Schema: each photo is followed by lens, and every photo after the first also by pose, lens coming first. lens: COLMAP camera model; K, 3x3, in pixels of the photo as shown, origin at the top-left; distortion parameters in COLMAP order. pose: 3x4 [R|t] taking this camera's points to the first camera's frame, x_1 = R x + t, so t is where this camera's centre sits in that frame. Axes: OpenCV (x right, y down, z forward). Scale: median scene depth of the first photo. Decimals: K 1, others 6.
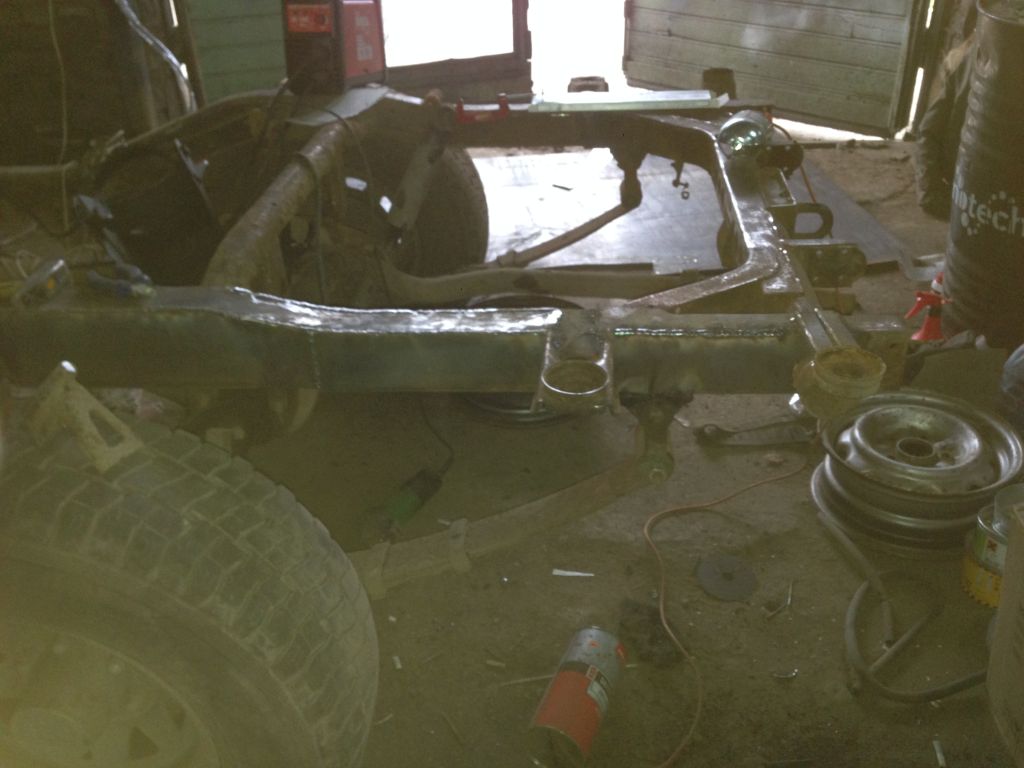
lens RADIAL K [[936.0, 0, 524.7], [0, 936.0, 383.7], [0, 0, 1]] dist [0.120675, -0.198962]
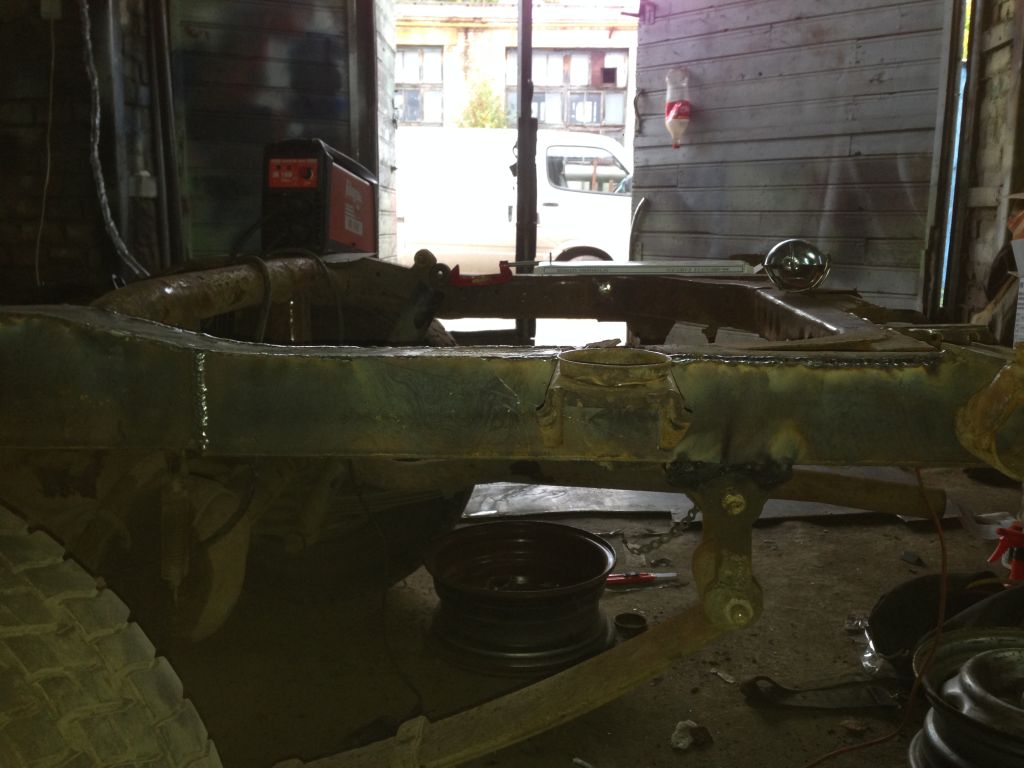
lens RADIAL K [[933.3, 0, 523.3], [0, 933.3, 384.6], [0, 0, 1]] dist [0.160252, -0.283460]
pose [[0.999590, 0.028443, -0.003205, -0.000386], [-0.027755, 0.935814, -0.351401, 0.097635], [-0.006996, 0.351346, 0.936220, 0.202181]]
